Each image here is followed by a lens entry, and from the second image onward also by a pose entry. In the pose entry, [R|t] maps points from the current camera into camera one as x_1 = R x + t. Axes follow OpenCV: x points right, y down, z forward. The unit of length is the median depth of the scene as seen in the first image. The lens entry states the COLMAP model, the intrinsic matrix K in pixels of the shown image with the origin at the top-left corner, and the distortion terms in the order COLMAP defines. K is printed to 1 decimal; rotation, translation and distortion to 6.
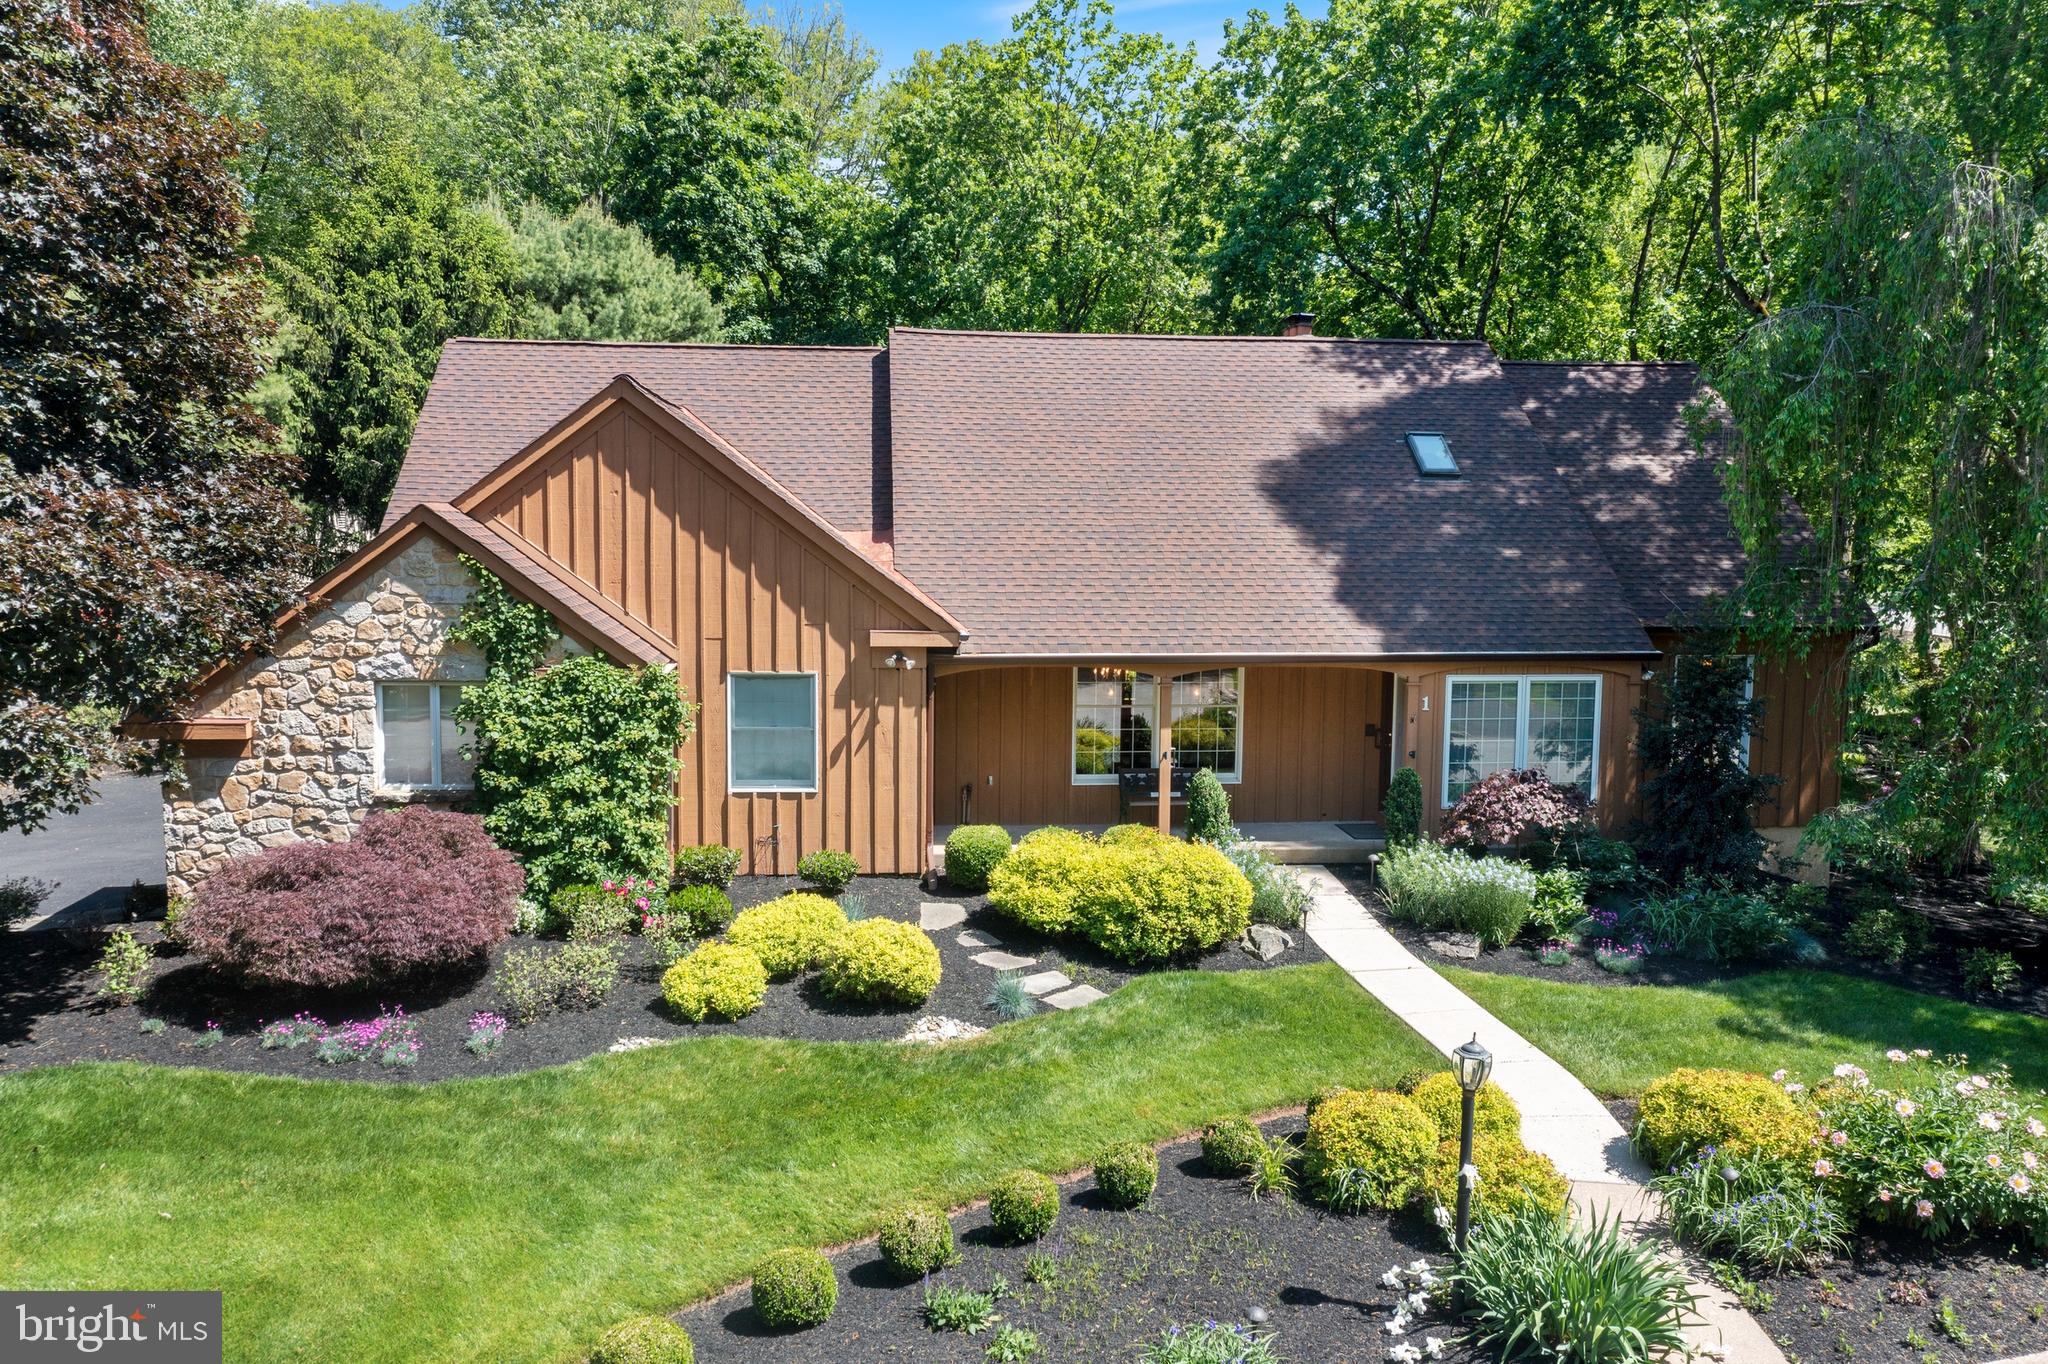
lens RADIAL K [[1606.8, 0, 1024.0], [0, 1606.8, 682.0], [0, 0, 1]] dist [-0.007803, 0.001051]
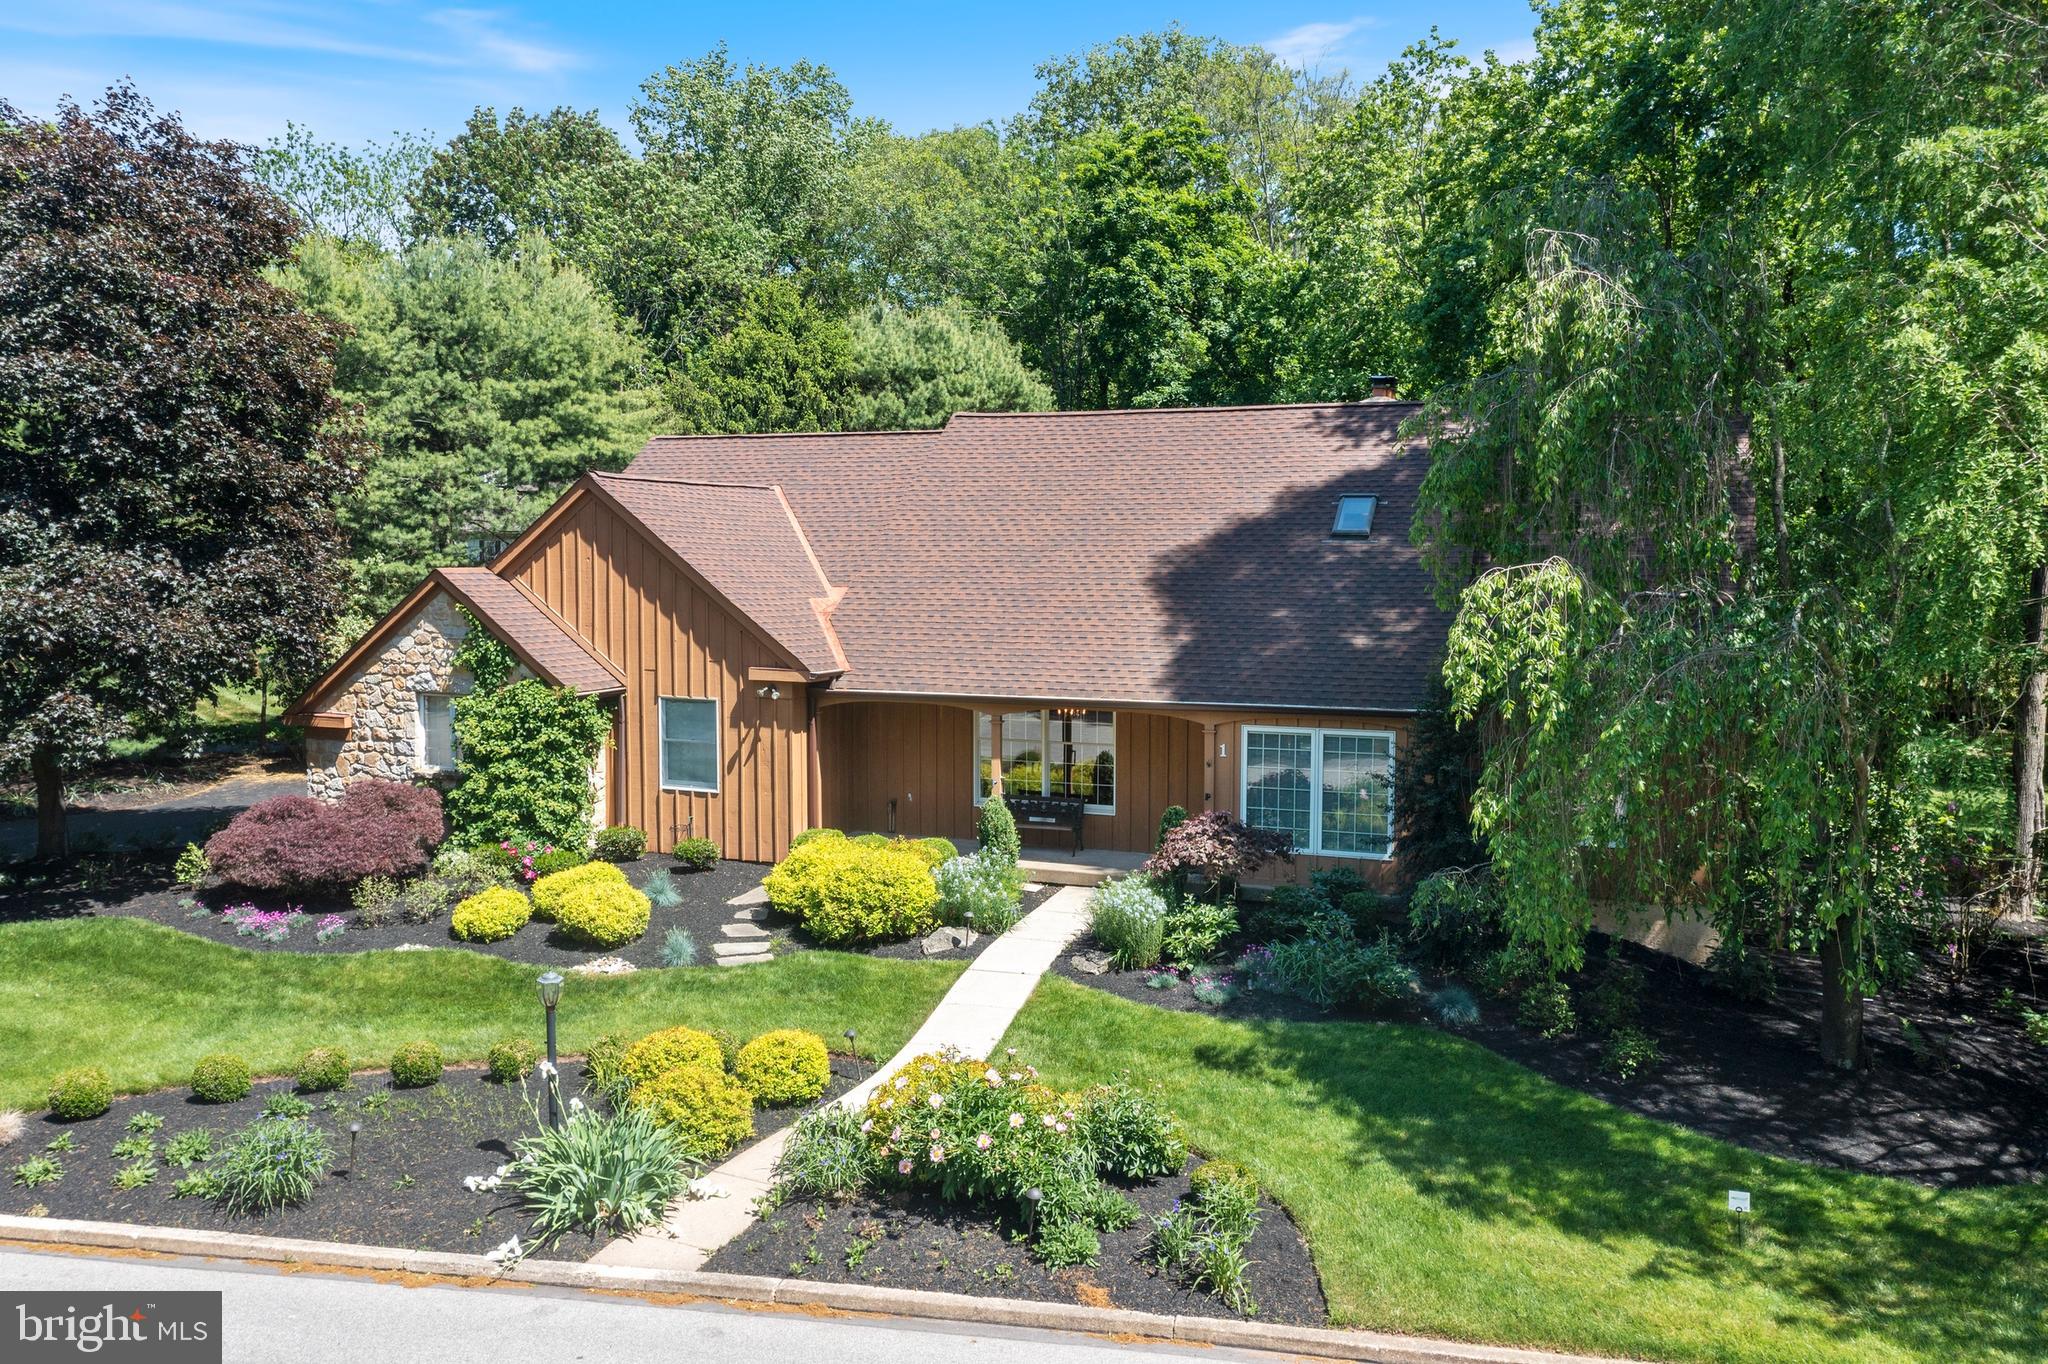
lens RADIAL K [[1621.3, 0, 1024.0], [0, 1621.3, 682.0], [0, 0, 1]] dist [0.005767, 0.000611]
pose [[0.887474, 0.032739, -0.459694, 0.734579], [-0.044539, 0.998897, -0.014846, -0.011966], [0.458701, 0.033650, 0.887954, -0.033899]]
